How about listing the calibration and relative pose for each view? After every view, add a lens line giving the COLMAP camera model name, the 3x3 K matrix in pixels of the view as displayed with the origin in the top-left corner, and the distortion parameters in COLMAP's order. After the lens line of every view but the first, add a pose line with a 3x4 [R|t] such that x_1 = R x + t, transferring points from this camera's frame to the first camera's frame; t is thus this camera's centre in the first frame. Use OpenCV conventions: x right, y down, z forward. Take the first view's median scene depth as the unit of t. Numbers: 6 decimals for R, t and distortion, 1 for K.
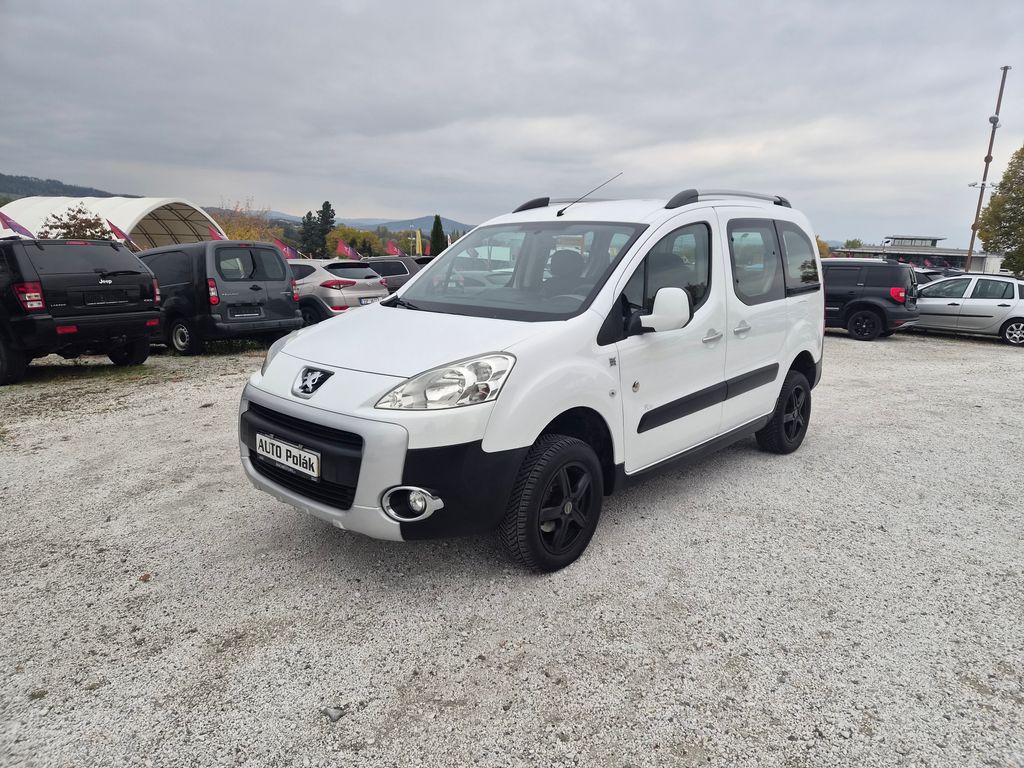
lens RADIAL K [[685.1, 0, 524.1], [0, 685.1, 383.5], [0, 0, 1]] dist [0.008067, 0.003707]
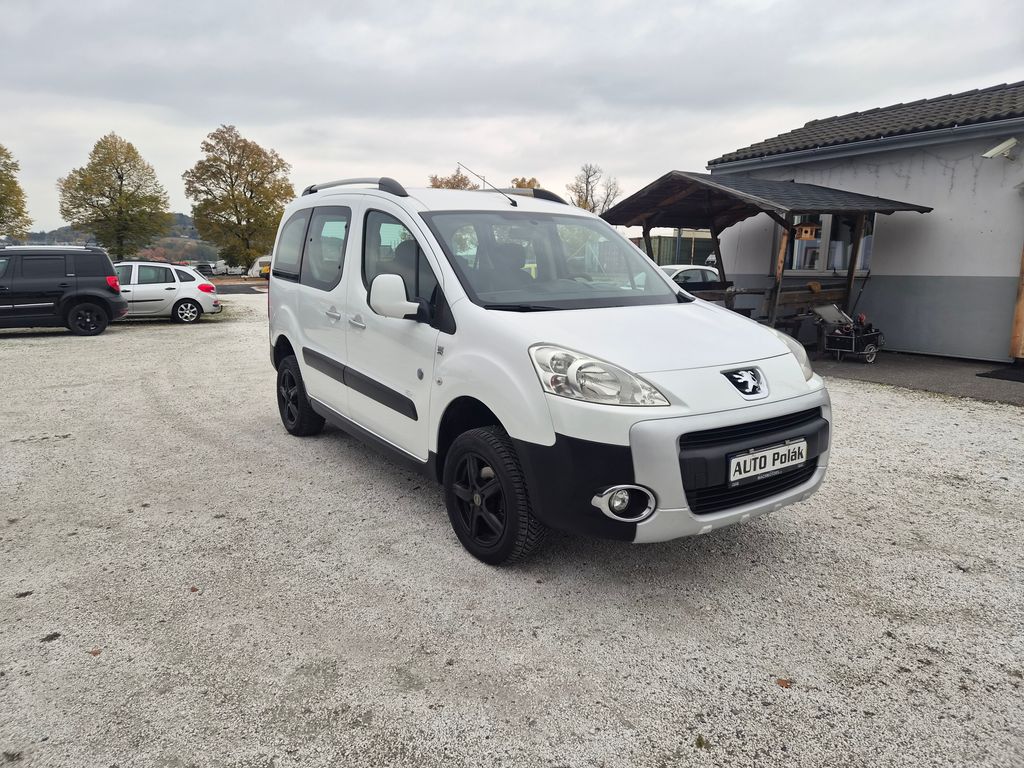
lens RADIAL K [[685.1, 0, 524.1], [0, 685.1, 383.5], [0, 0, 1]] dist [0.008067, 0.003707]
pose [[0.234853, -0.197978, 0.951656, -0.253923], [0.179410, 0.971046, 0.157737, -0.040643], [-0.955330, 0.133692, 0.263573, 0.206537]]
